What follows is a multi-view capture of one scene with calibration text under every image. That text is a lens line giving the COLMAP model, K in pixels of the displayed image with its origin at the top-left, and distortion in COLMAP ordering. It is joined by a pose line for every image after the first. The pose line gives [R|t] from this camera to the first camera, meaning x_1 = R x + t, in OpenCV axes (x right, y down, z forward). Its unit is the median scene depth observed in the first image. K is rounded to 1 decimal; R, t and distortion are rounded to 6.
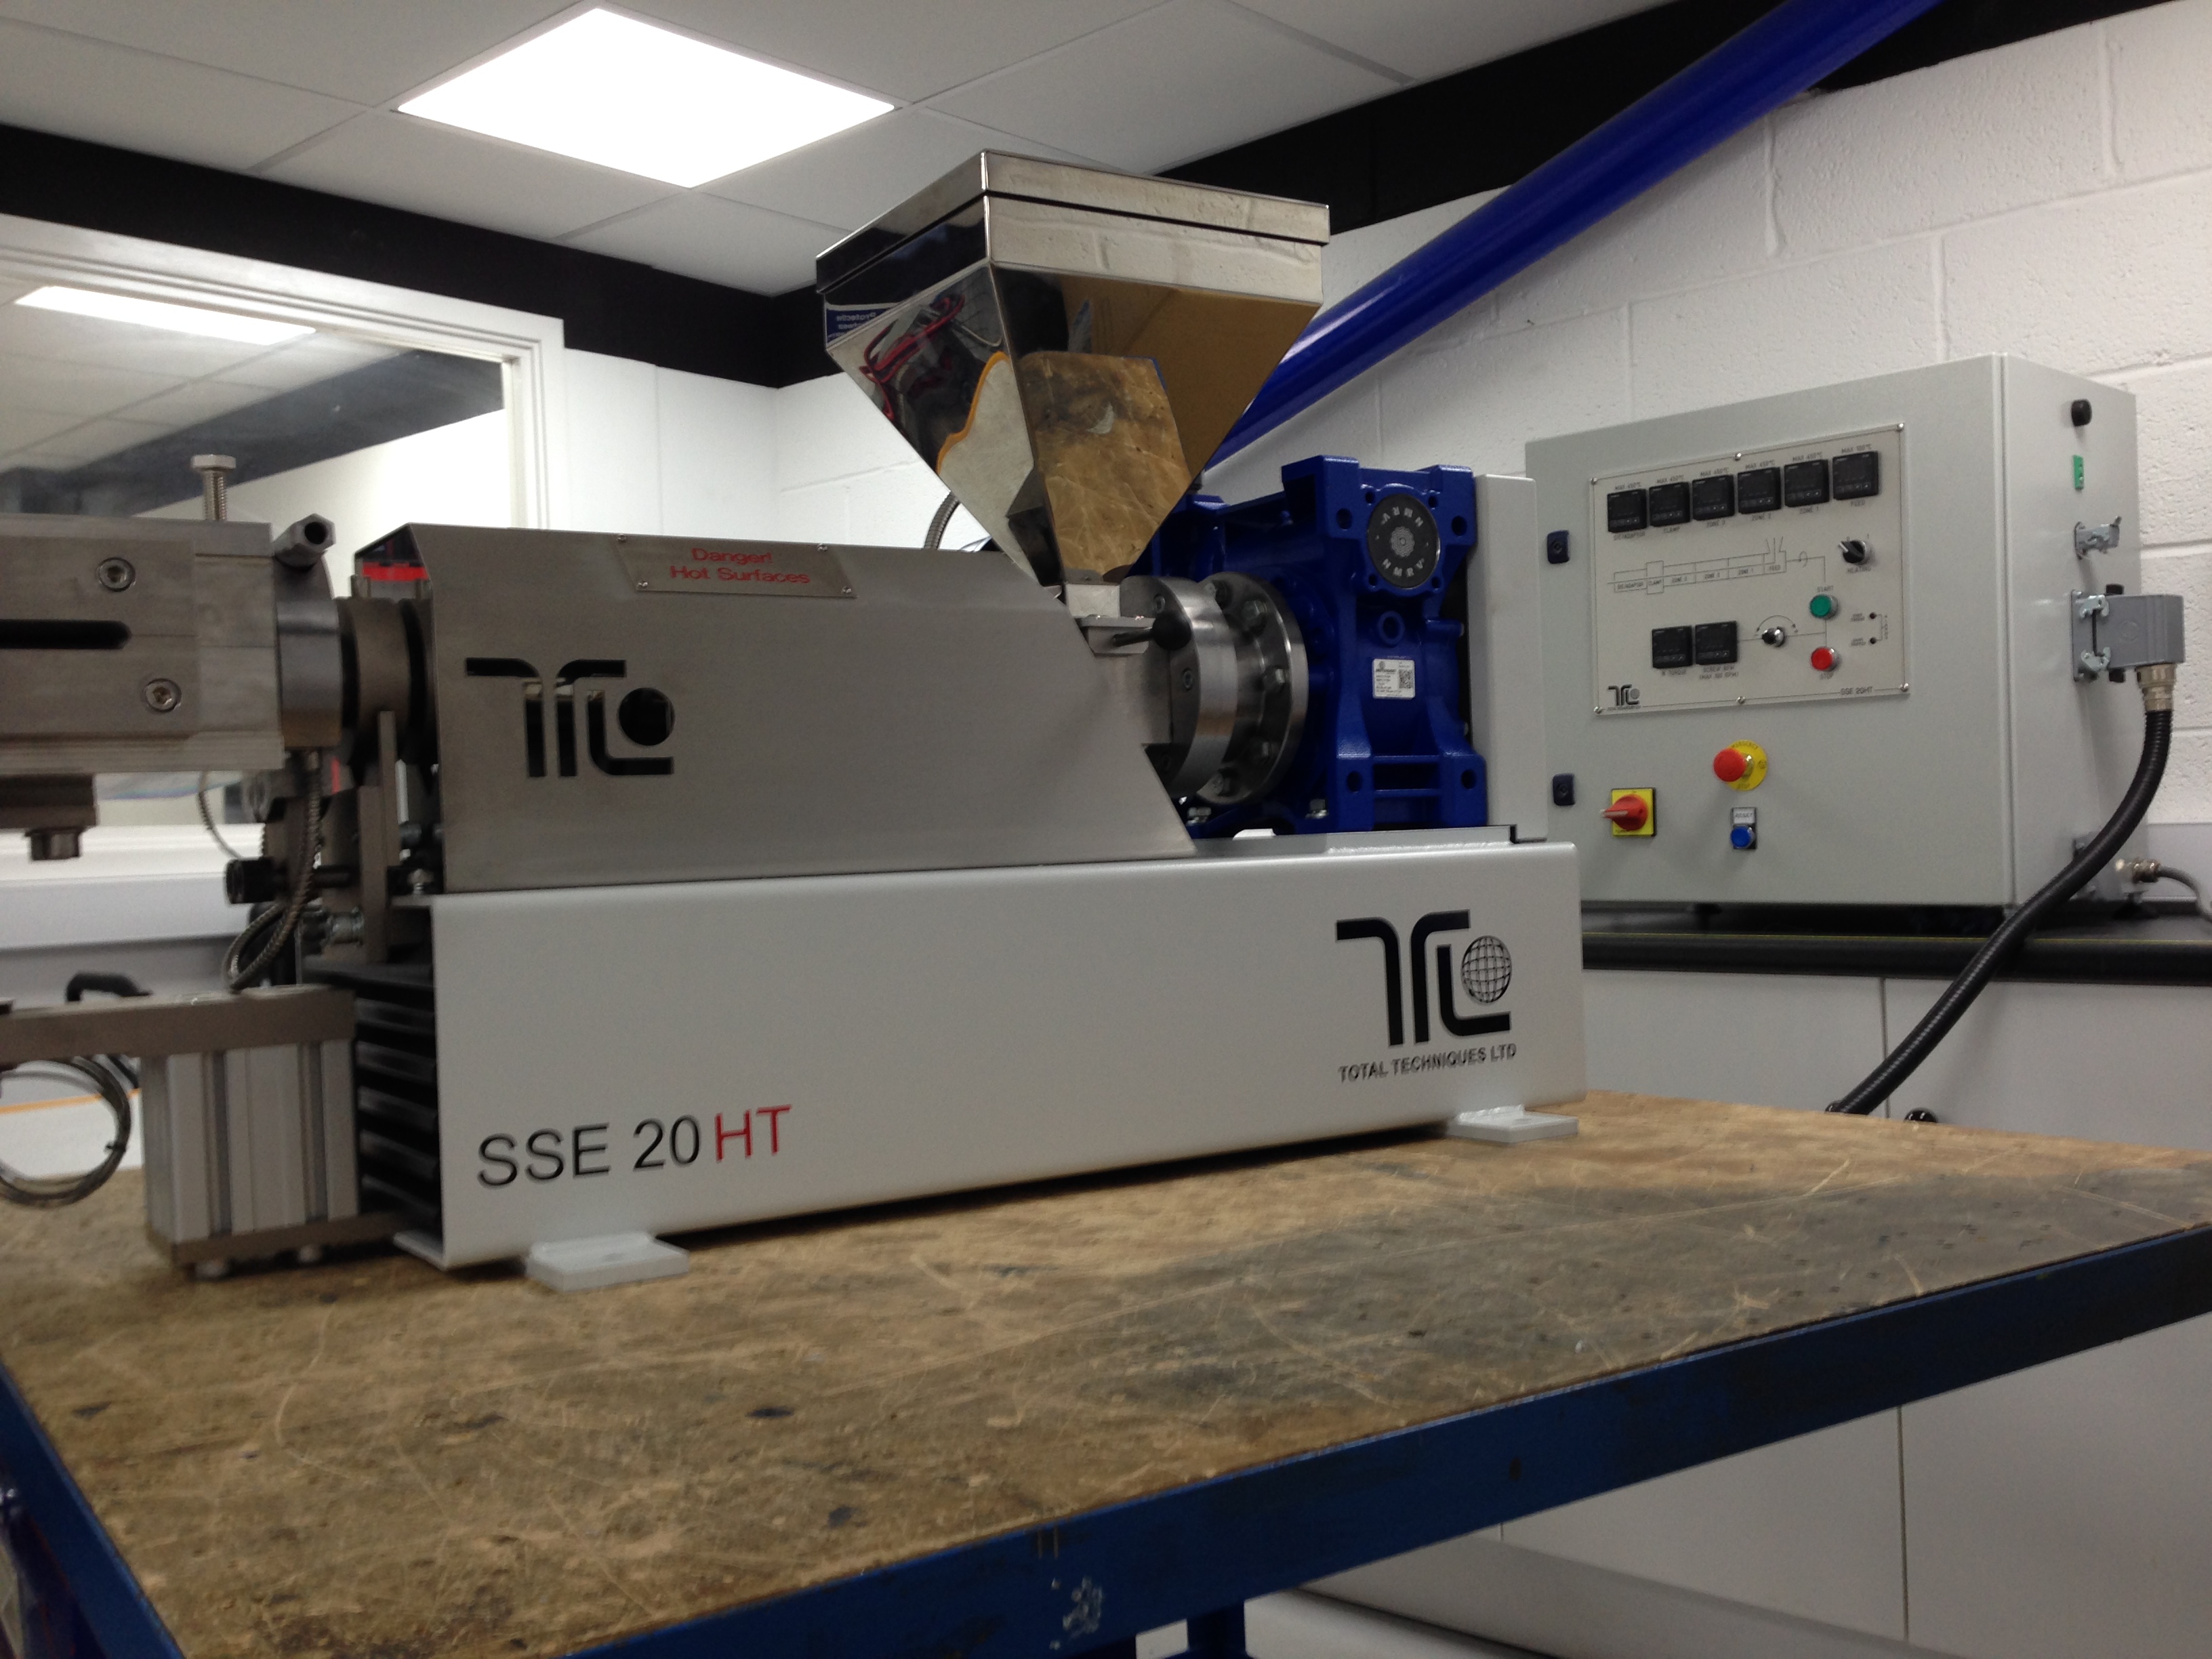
lens RADIAL K [[2020.3, 0, 1111.5], [0, 2020.3, 829.4], [0, 0, 1]] dist [0.130125, -0.226446]
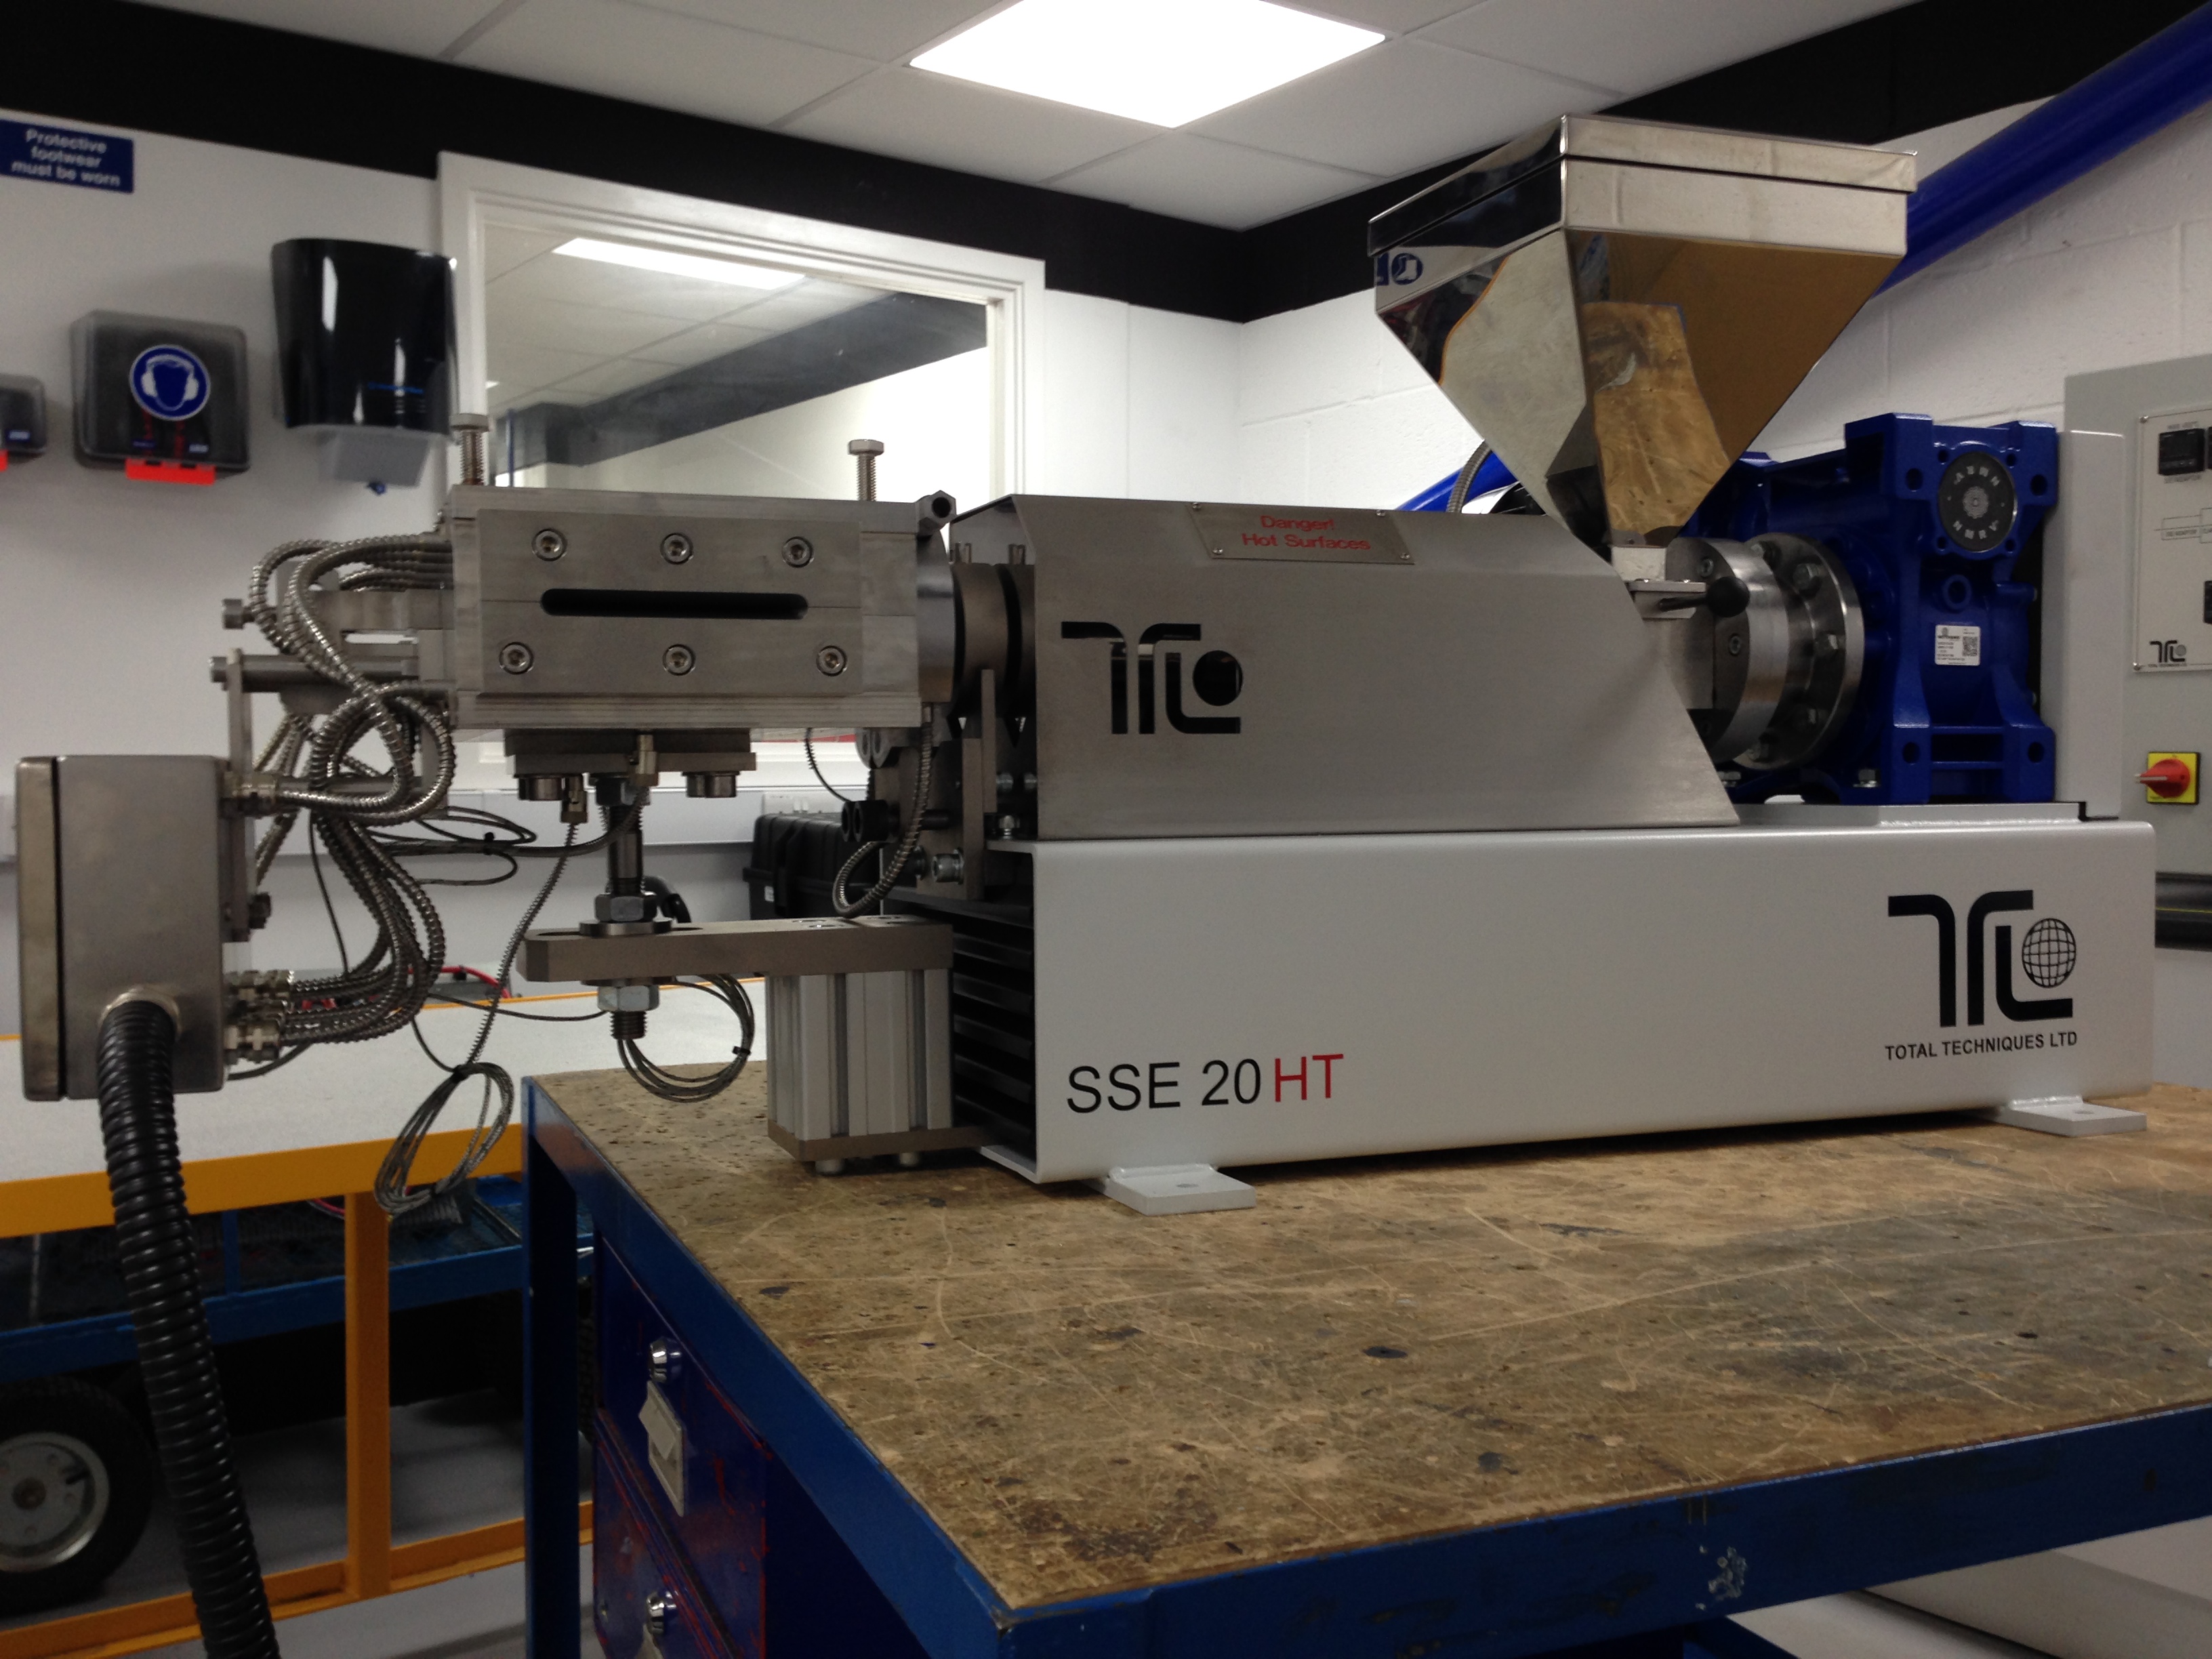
lens RADIAL K [[2020.3, 0, 1111.5], [0, 2020.3, 829.4], [0, 0, 1]] dist [0.130125, -0.226446]
pose [[0.979110, 0.038944, -0.199566, -0.073359], [-0.031441, 0.998679, 0.040631, -0.018632], [0.200885, -0.033507, 0.979042, -0.044883]]
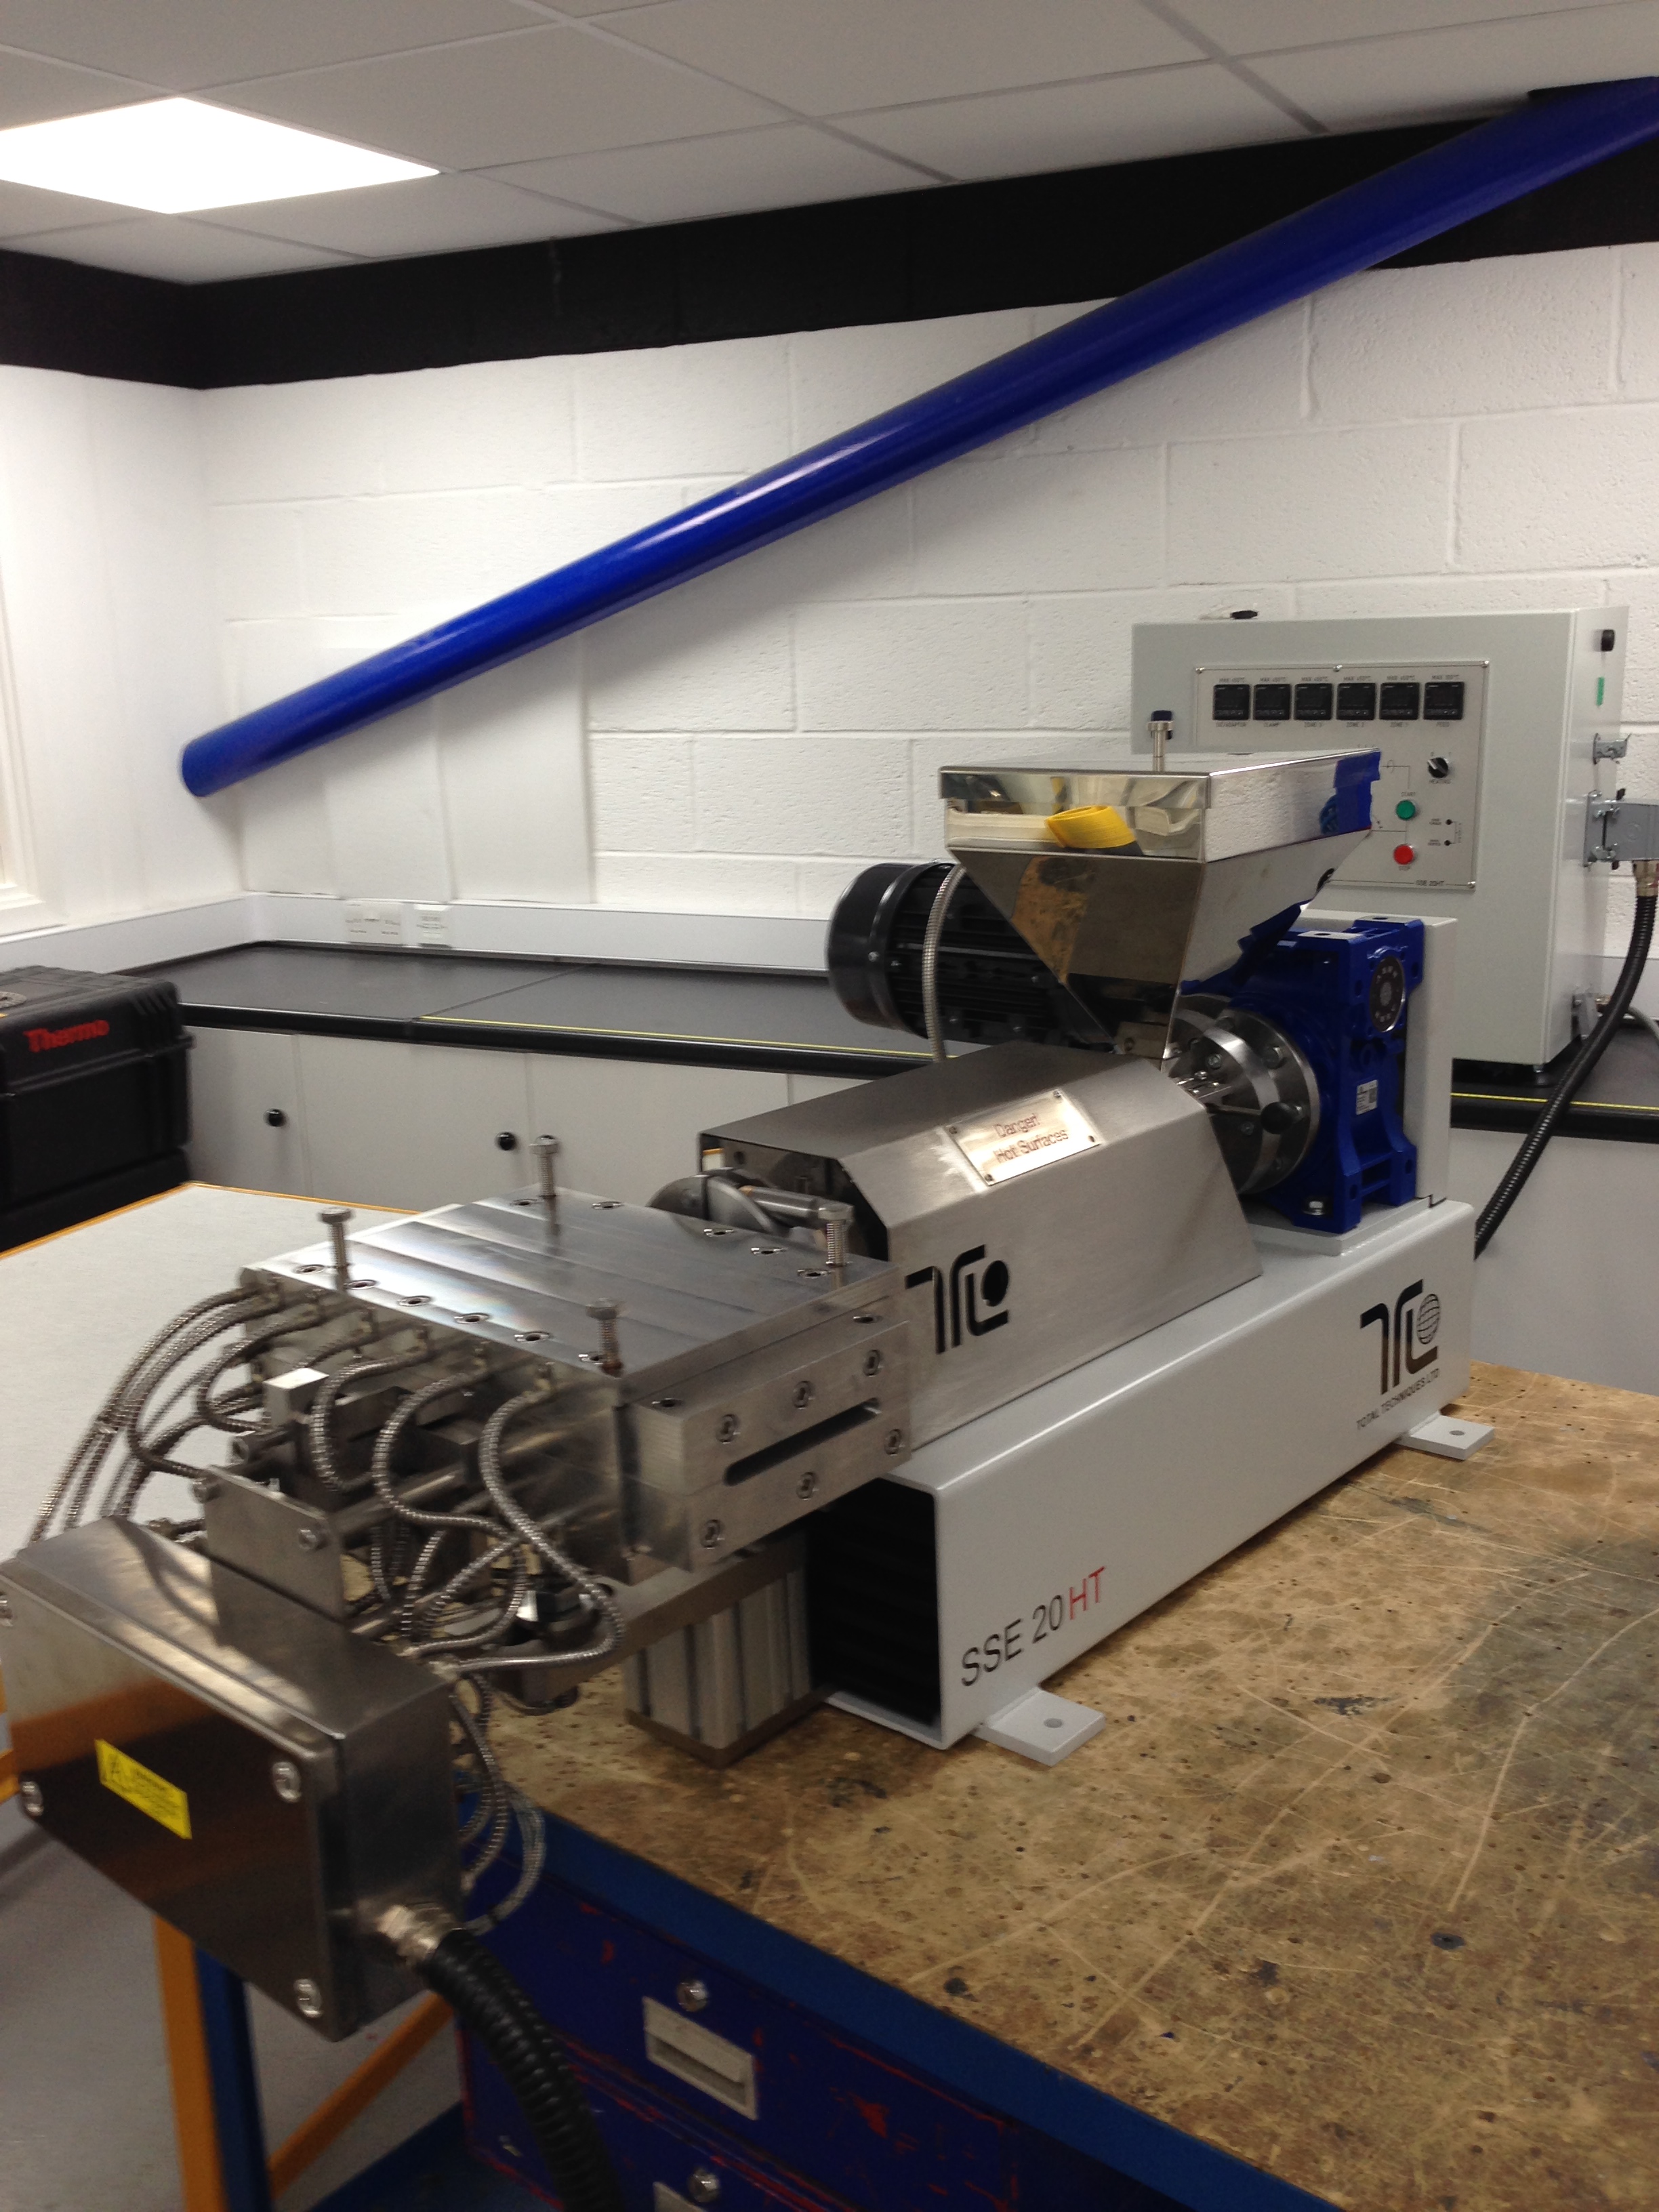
lens RADIAL K [[2014.7, 0, 825.0], [0, 2014.7, 1111.0], [0, 0, 1]] dist [0.132264, -0.218542]
pose [[0.961043, -0.060083, 0.269788, -0.690453], [-0.002531, 0.974133, 0.225961, -0.461010], [-0.276386, -0.217841, 0.936032, -0.116005]]
